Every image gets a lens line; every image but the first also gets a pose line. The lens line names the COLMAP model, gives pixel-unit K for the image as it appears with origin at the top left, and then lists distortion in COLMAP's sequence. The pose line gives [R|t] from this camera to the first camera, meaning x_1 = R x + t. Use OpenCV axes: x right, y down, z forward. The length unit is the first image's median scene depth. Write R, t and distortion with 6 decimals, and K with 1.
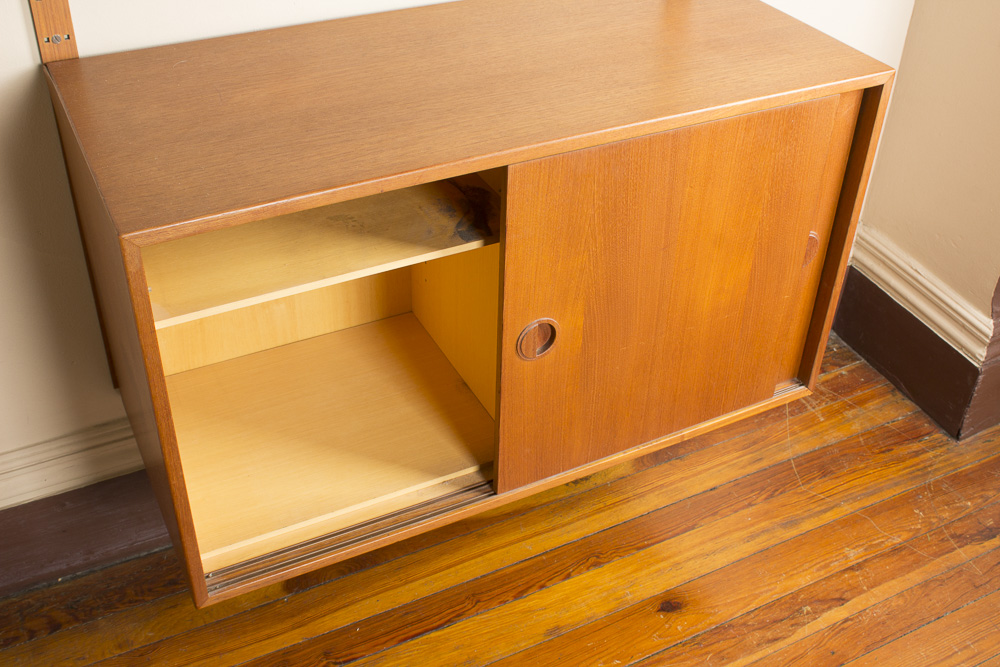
lens RADIAL K [[1086.6, 0, 498.8], [0, 1086.6, 331.0], [0, 0, 1]] dist [-0.080544, 0.000000]
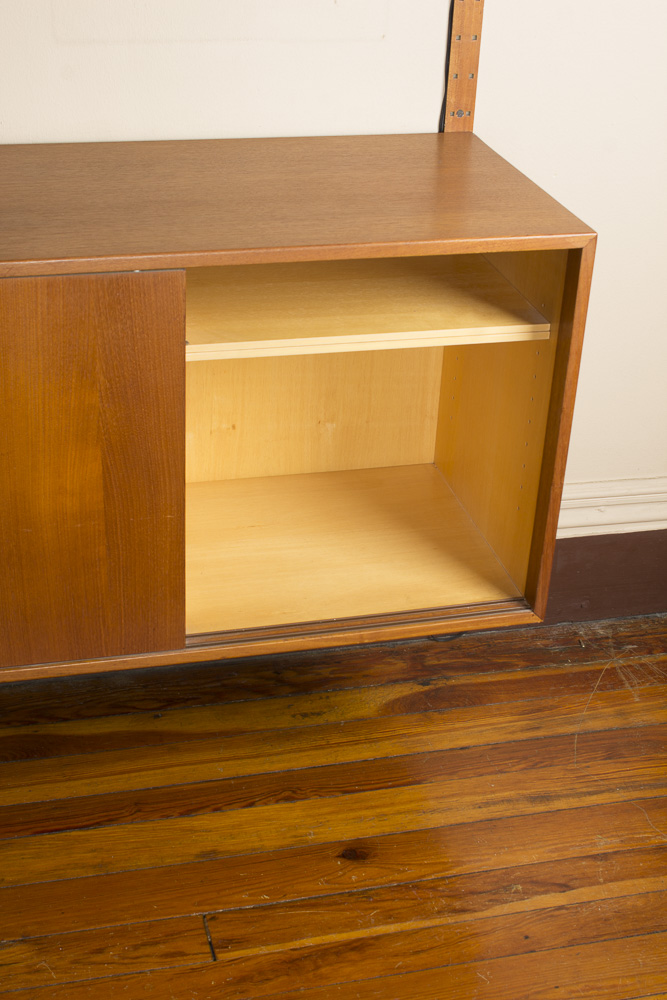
lens RADIAL K [[1467.9, 0, 325.4], [0, 1467.9, 491.3], [0, 0, 1]] dist [-0.036689, 0.000000]
pose [[0.973880, 0.119365, -0.193157, 0.429749], [-0.145517, 0.981121, -0.127382, 0.165861], [0.174305, 0.152162, 0.972864, -0.215759]]
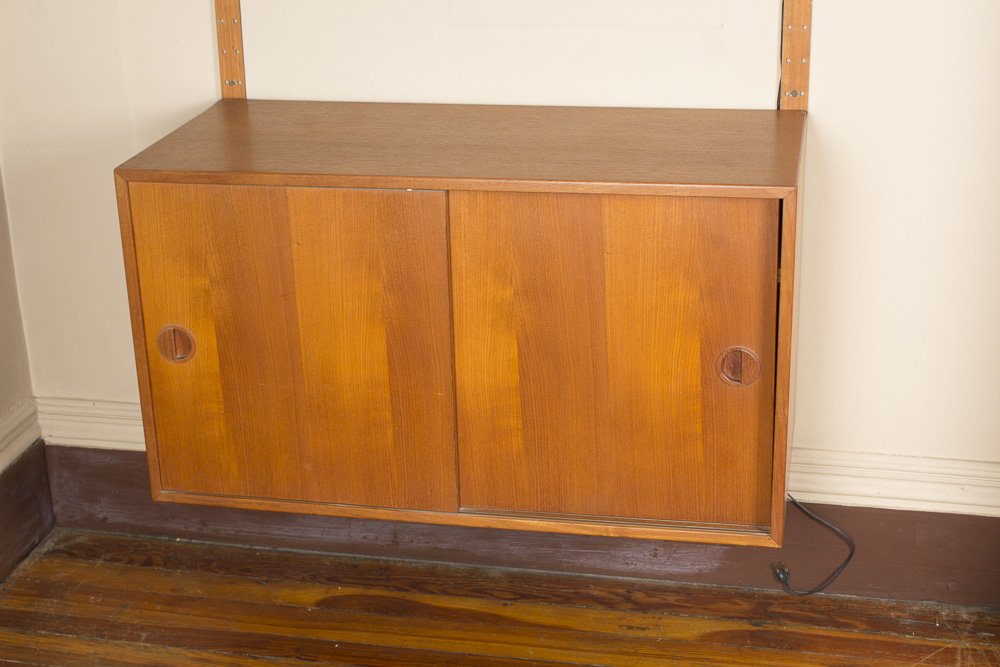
lens RADIAL K [[1603.6, 0, 482.2], [0, 1603.6, 318.6], [0, 0, 1]] dist [-0.008127, 0.000000]
pose [[0.768500, 0.172950, -0.616033, 1.157350], [-0.334912, 0.929084, -0.156963, 0.226064], [0.545199, 0.326943, 0.771923, -0.327735]]
